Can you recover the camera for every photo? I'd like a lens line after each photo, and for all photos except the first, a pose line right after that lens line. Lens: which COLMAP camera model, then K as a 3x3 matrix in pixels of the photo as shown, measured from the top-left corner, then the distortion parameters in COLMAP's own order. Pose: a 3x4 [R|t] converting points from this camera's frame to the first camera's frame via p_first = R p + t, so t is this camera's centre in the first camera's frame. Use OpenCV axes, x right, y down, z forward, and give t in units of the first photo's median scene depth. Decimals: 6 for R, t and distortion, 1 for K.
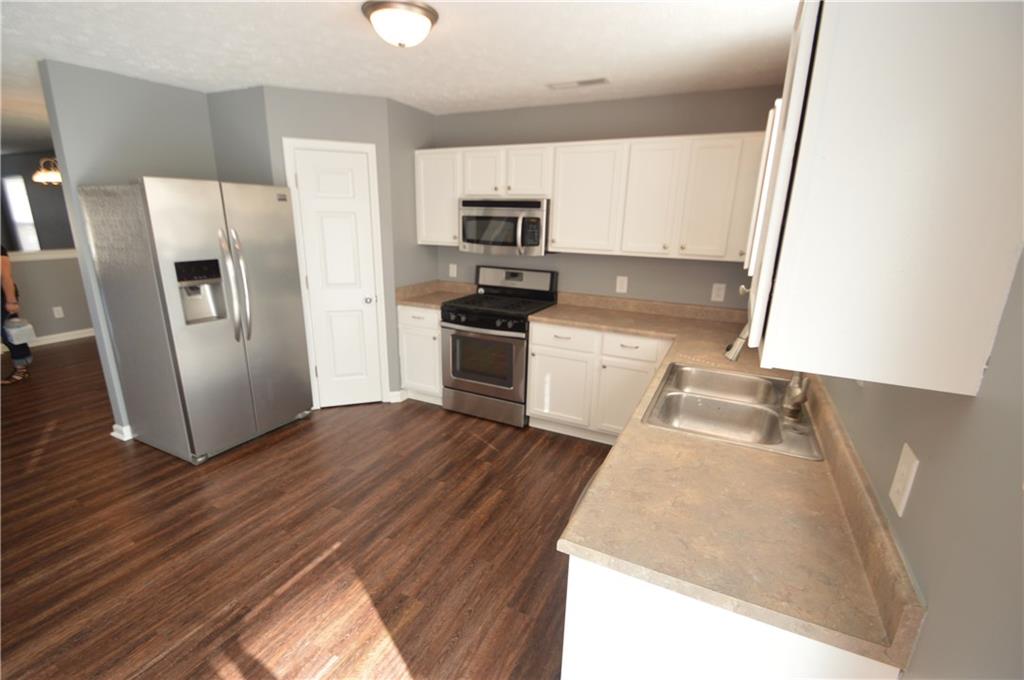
lens RADIAL K [[457.2, 0, 508.6], [0, 457.2, 346.2], [0, 0, 1]] dist [0.017738, -0.021304]
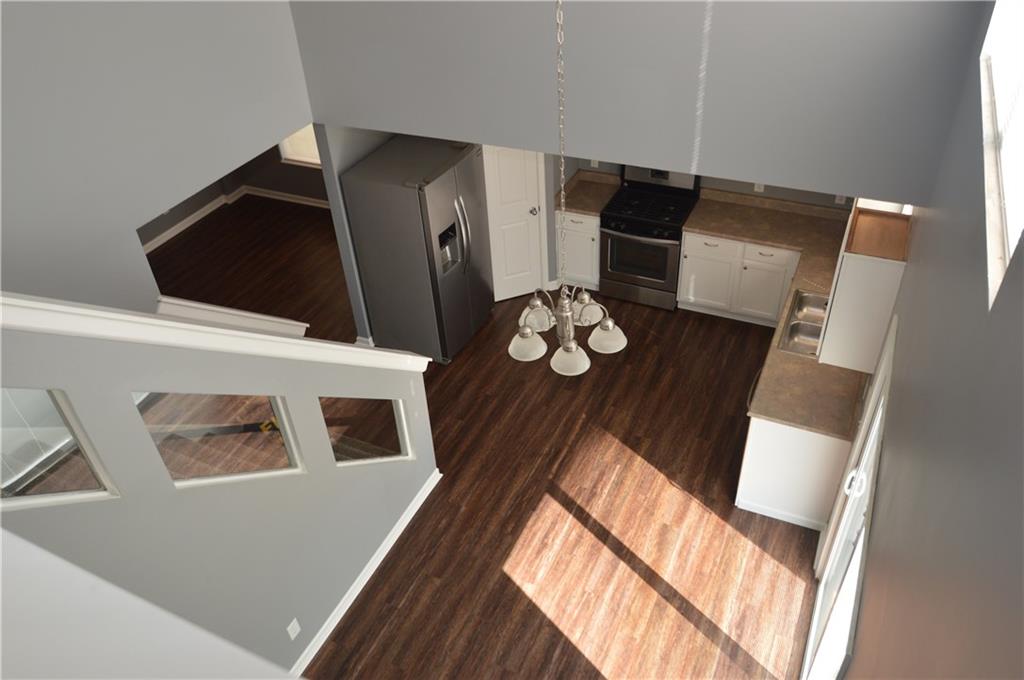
lens RADIAL K [[777.5, 0, 513.5], [0, 777.5, 351.1], [0, 0, 1]] dist [-0.027855, 0.001654]
pose [[0.996814, -0.071430, -0.035481, -0.344441], [0.079527, 0.923896, 0.374289, -0.555850], [0.006045, -0.375918, 0.926633, -1.000470]]
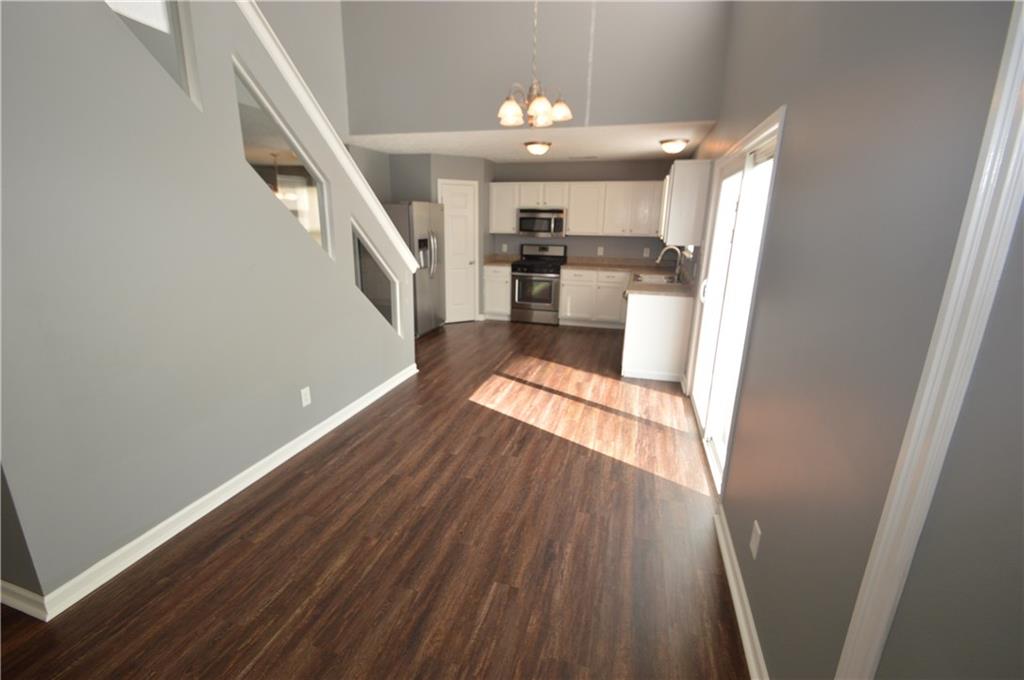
lens RADIAL K [[457.2, 0, 508.6], [0, 457.2, 346.2], [0, 0, 1]] dist [0.017738, -0.021304]
pose [[0.983613, -0.054748, 0.171778, -0.547852], [0.055279, 0.998469, 0.001695, 0.271445], [-0.171608, 0.007829, 0.985134, -0.958389]]
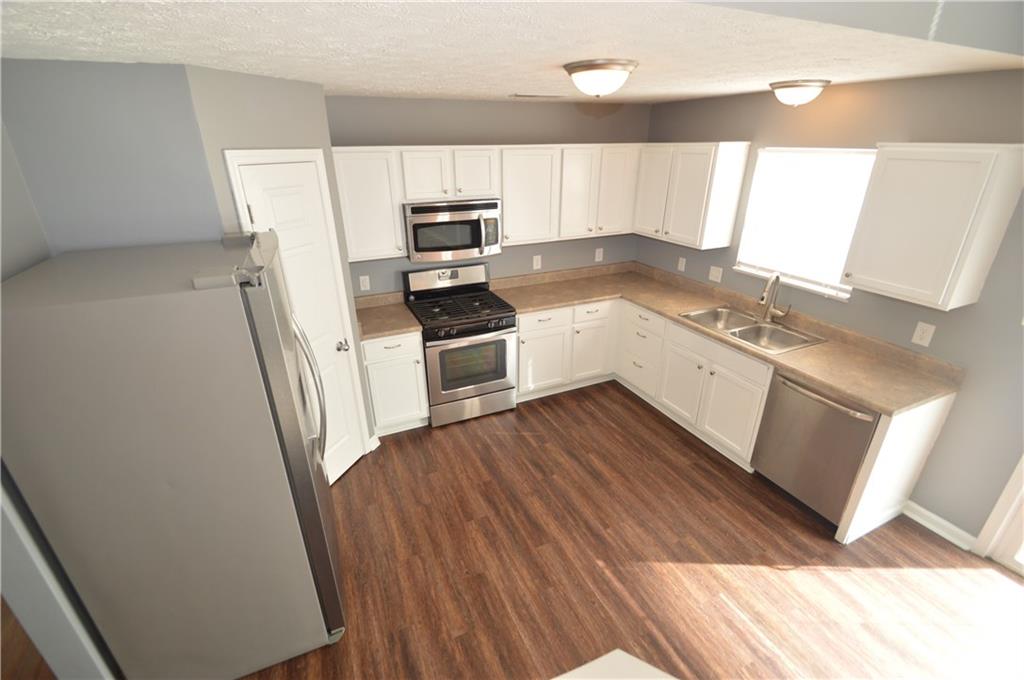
lens RADIAL K [[457.2, 0, 508.6], [0, 457.2, 346.2], [0, 0, 1]] dist [0.017738, -0.021304]
pose [[0.631532, -0.337135, 0.698217, -0.750159], [0.233803, 0.941406, 0.243085, -0.251892], [-0.739258, 0.009729, 0.673352, 0.273727]]
